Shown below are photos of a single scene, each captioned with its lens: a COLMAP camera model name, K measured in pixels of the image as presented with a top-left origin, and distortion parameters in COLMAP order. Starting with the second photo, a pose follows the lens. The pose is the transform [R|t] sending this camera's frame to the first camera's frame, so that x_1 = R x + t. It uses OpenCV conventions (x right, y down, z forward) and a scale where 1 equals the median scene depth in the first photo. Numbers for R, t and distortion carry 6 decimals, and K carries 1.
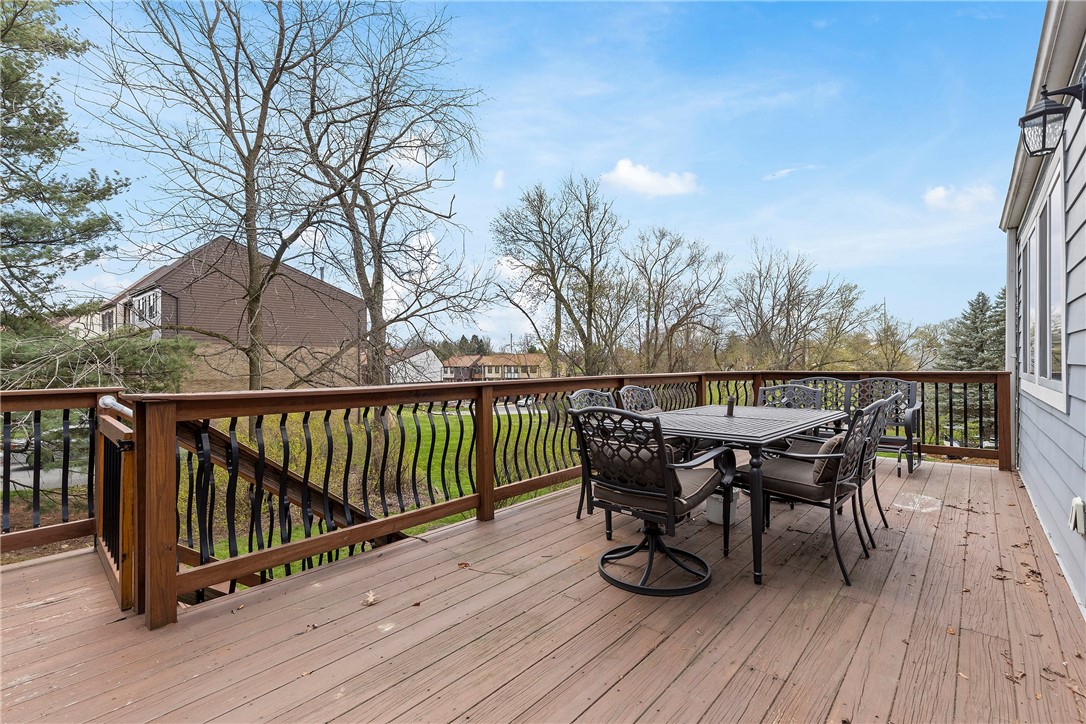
lens RADIAL K [[488.3, 0, 544.1], [0, 488.3, 363.0], [0, 0, 1]] dist [-0.001880, -0.000128]
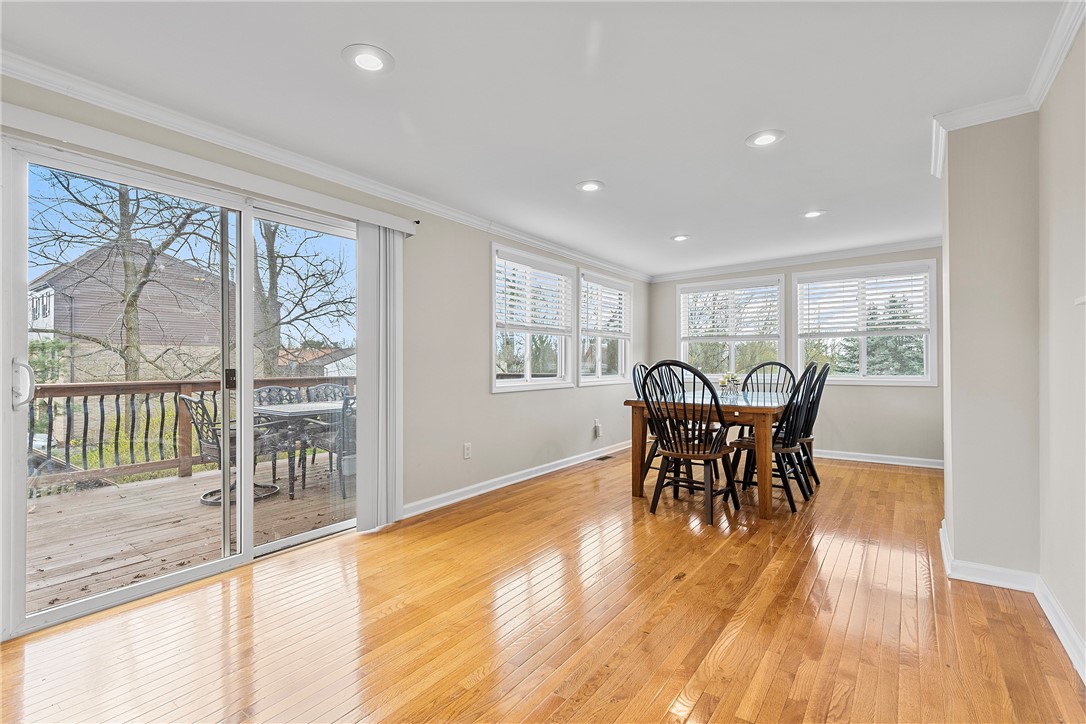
lens RADIAL K [[488.3, 0, 542.6], [0, 488.3, 360.6], [0, 0, 1]] dist [-0.001880, -0.000128]
pose [[0.995913, 0.002788, 0.090270, 0.173905], [-0.002431, 0.999989, -0.004061, -0.003626], [-0.090281, 0.003825, 0.995909, -0.116843]]
